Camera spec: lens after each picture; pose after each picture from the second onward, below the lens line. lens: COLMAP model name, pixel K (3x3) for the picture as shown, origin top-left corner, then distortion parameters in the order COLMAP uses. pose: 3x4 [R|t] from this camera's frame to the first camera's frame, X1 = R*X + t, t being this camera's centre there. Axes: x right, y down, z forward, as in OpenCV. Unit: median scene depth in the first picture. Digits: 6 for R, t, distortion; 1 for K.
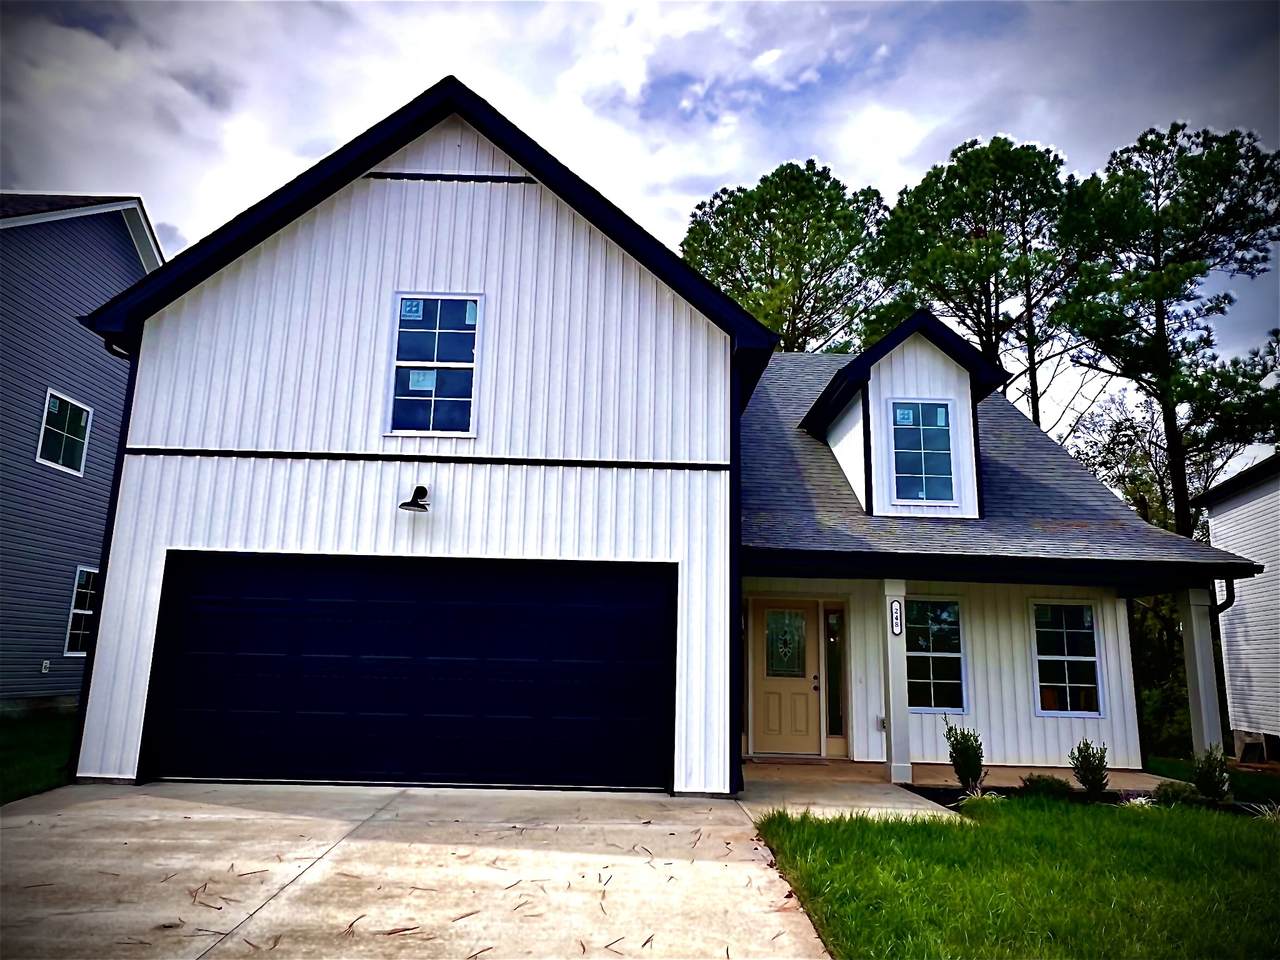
lens RADIAL K [[878.2, 0, 635.9], [0, 878.2, 482.3], [0, 0, 1]] dist [-0.005760, -0.001626]
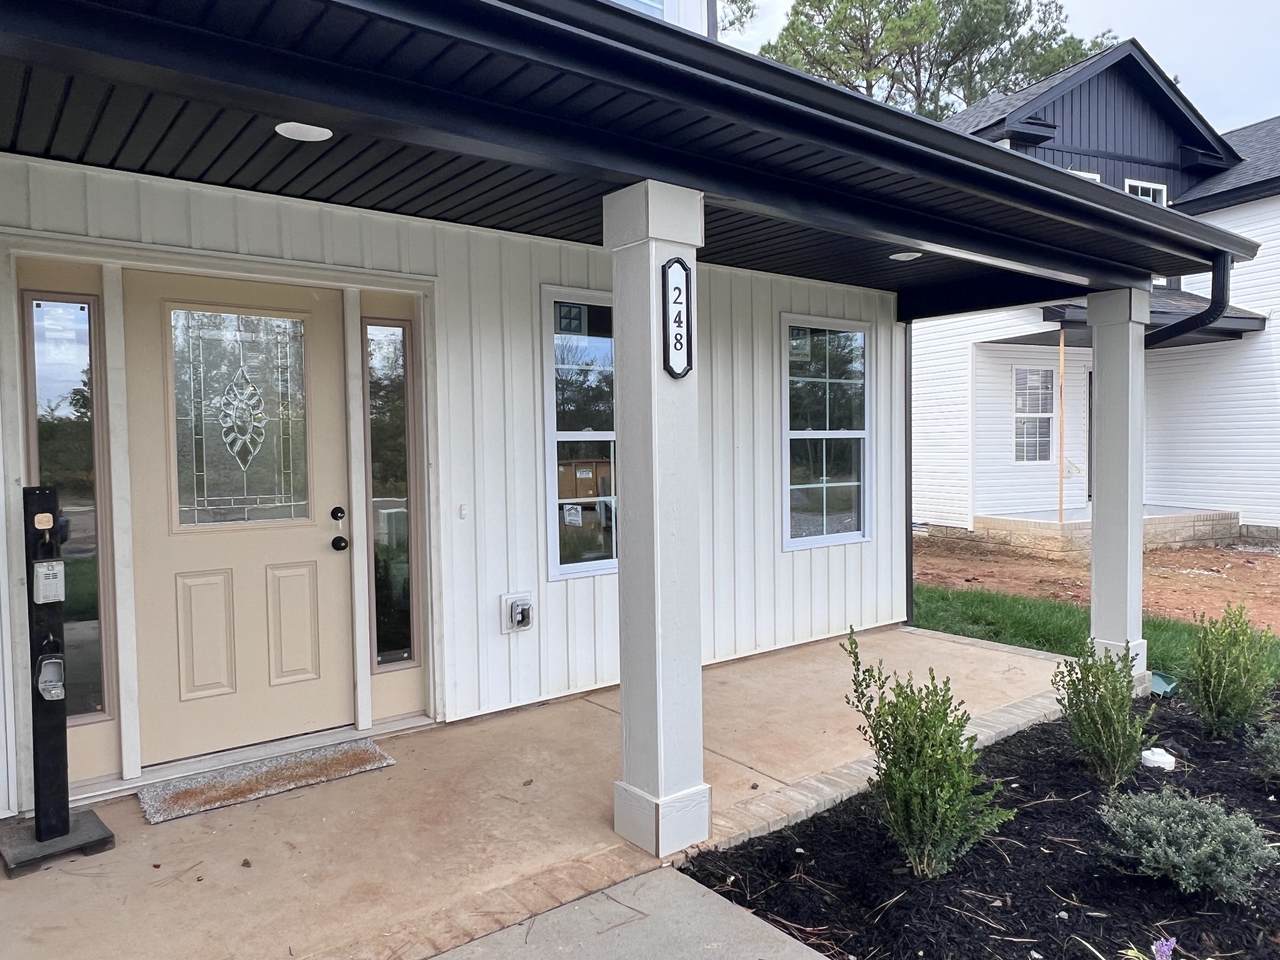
lens RADIAL K [[878.2, 0, 635.9], [0, 878.2, 482.3], [0, 0, 1]] dist [-0.005760, -0.001626]
pose [[0.800706, -0.064921, 0.595530, 0.093635], [-0.083895, 0.972161, 0.218779, 0.125230], [-0.593155, -0.225139, 0.772968, 0.667127]]
